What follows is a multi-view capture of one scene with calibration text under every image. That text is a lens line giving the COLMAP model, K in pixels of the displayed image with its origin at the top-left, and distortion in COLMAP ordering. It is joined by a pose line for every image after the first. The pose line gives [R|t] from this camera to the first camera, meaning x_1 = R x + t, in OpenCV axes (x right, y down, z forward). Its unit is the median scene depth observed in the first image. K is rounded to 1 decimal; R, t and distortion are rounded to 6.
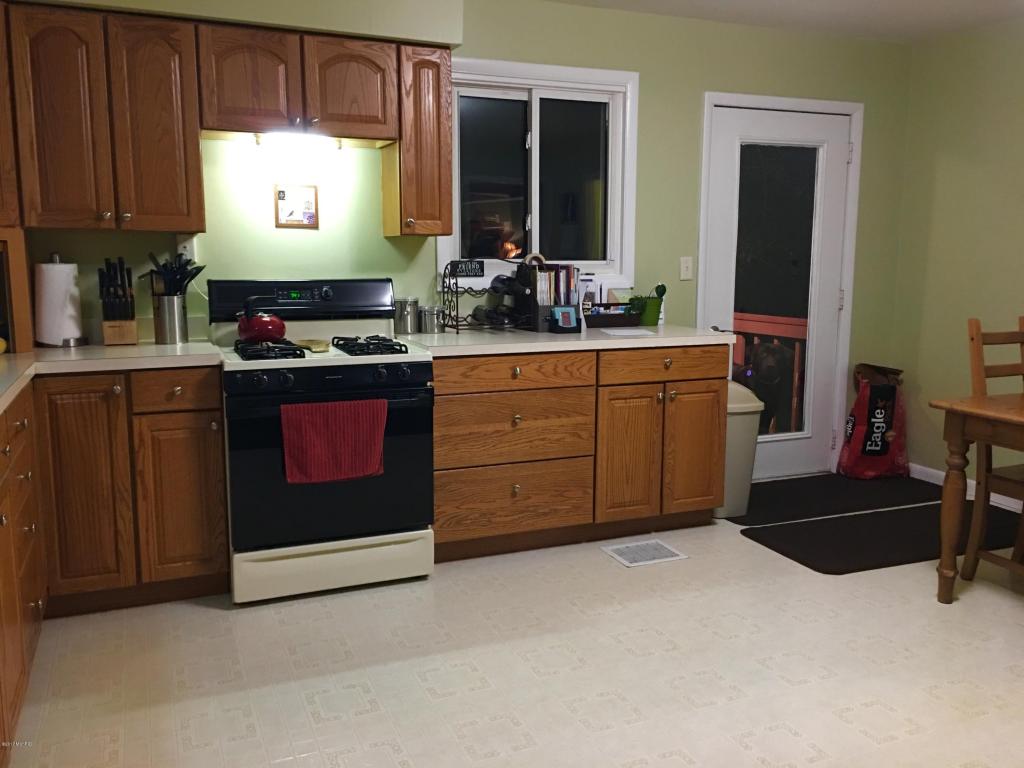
lens RADIAL K [[873.2, 0, 515.7], [0, 873.2, 383.2], [0, 0, 1]] dist [0.047582, -0.030503]
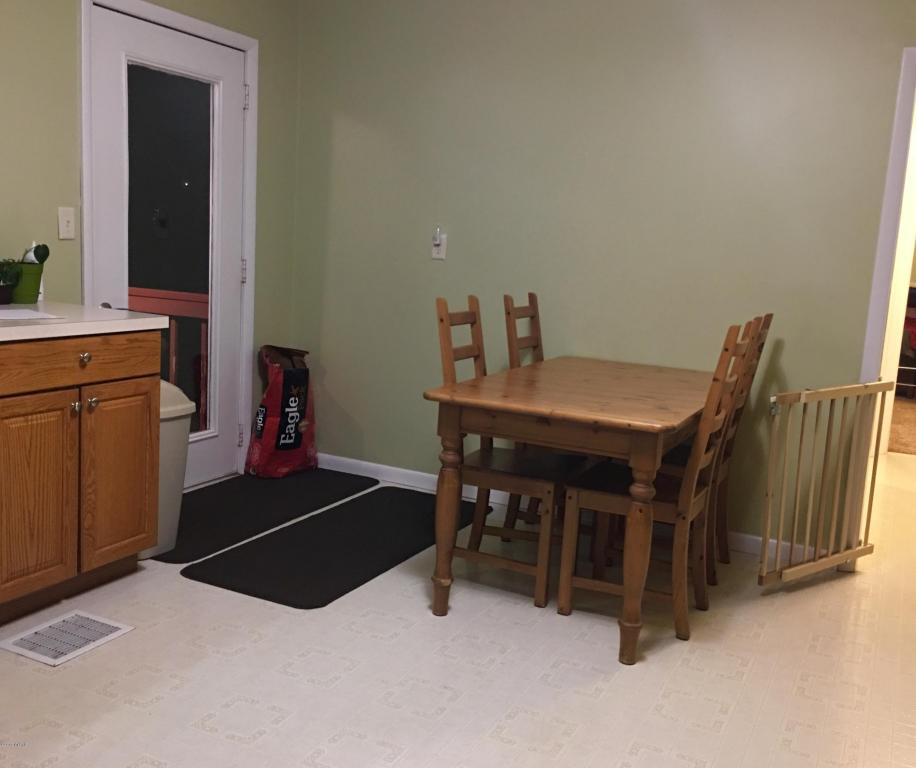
lens RADIAL K [[928.0, 0, 461.3], [0, 928.0, 382.0], [0, 0, 1]] dist [0.041748, 0.000000]
pose [[0.746169, -0.059786, 0.663067, -0.094690], [0.040317, 0.998190, 0.044632, -0.024922], [-0.664534, -0.006570, 0.747229, 0.236876]]
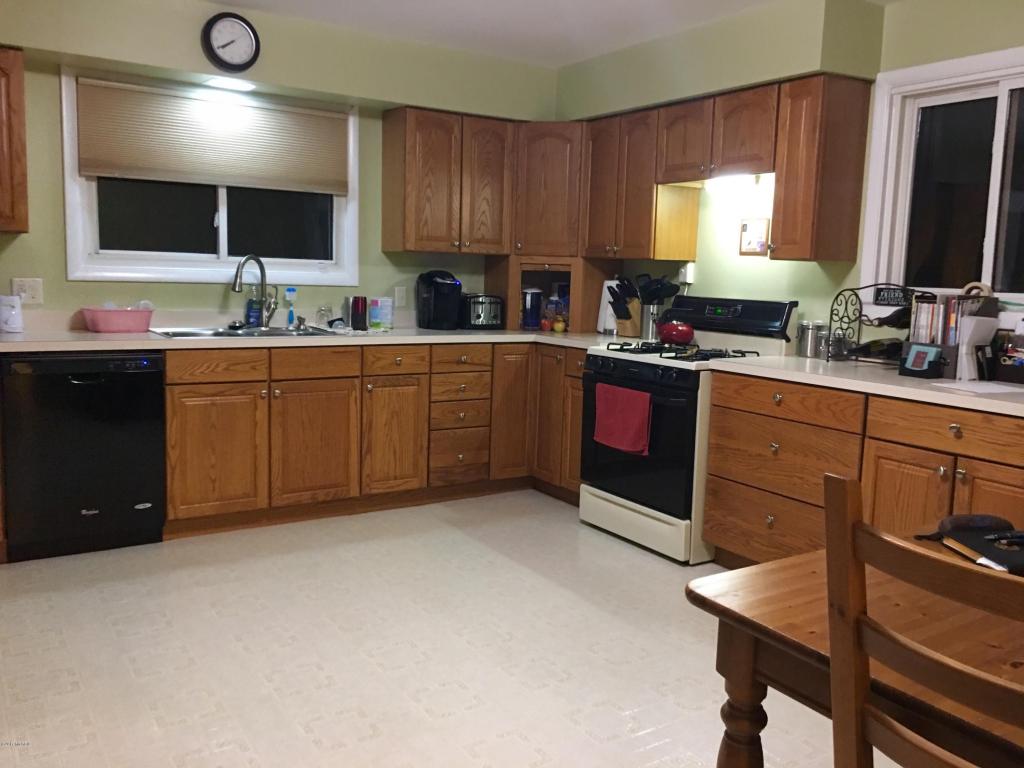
lens RADIAL K [[873.2, 0, 515.7], [0, 873.2, 381.9], [0, 0, 1]] dist [0.047582, -0.030503]
pose [[0.171064, 0.128407, -0.976857, 0.811300], [-0.176618, 0.979407, 0.097813, -0.067648], [0.969300, 0.155798, 0.190220, 0.478161]]
